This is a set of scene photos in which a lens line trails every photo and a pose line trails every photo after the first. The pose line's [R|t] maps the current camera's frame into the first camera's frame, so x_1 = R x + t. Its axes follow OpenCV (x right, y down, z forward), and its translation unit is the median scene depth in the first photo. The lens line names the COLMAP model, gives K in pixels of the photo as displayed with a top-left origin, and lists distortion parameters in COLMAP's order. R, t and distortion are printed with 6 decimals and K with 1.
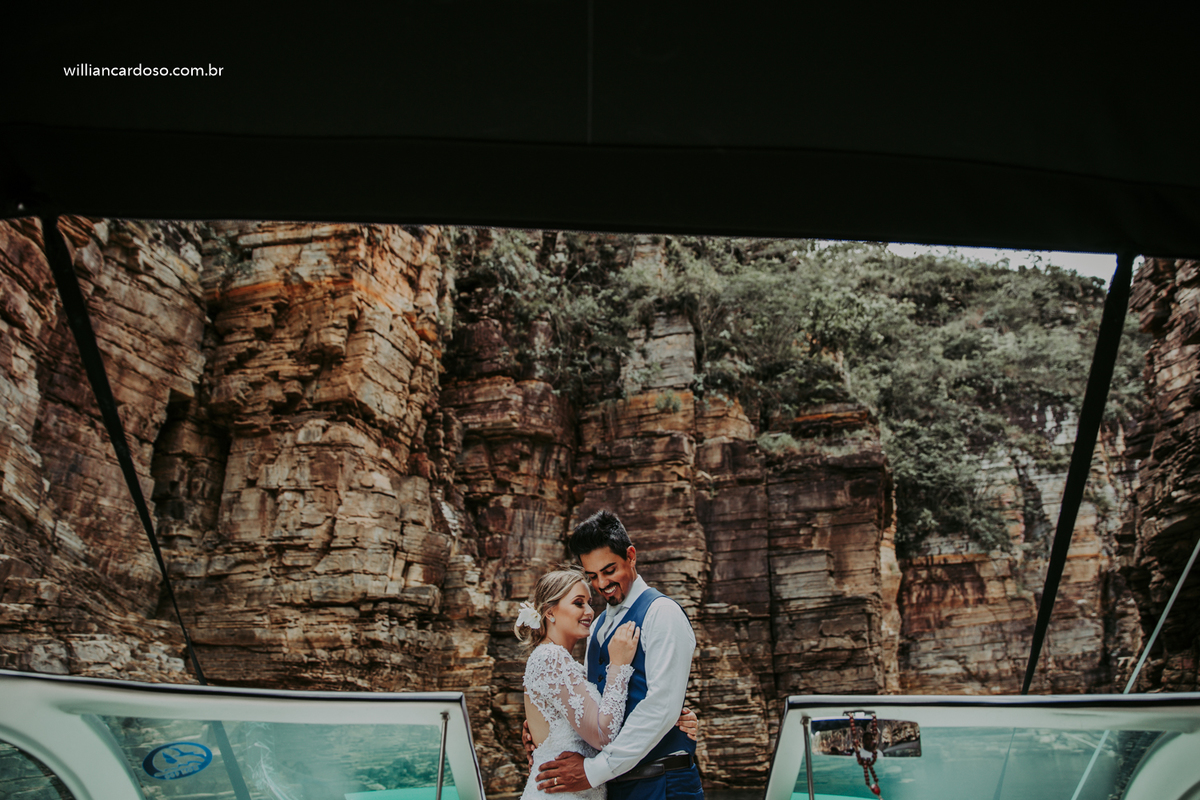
lens RADIAL K [[890.6, 0, 600.0], [0, 890.6, 400.0], [0, 0, 1]] dist [-0.093300, 0.076247]
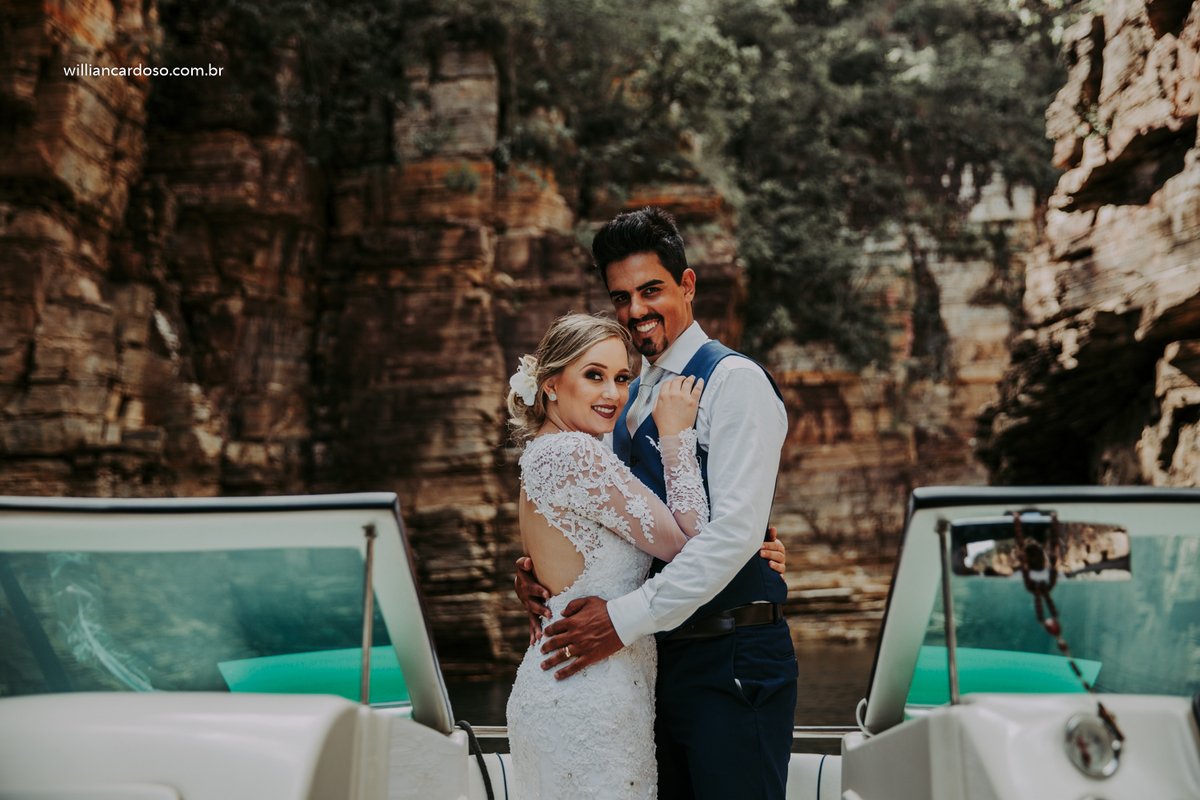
lens RADIAL K [[1584.1, 0, 600.0], [0, 1584.1, 400.0], [0, 0, 1]] dist [0.186887, -0.002026]
pose [[0.969874, 0.019665, 0.242812, -0.128504], [-0.073954, 0.973464, 0.216559, -0.112809], [-0.232110, -0.227992, 0.945592, -0.308964]]
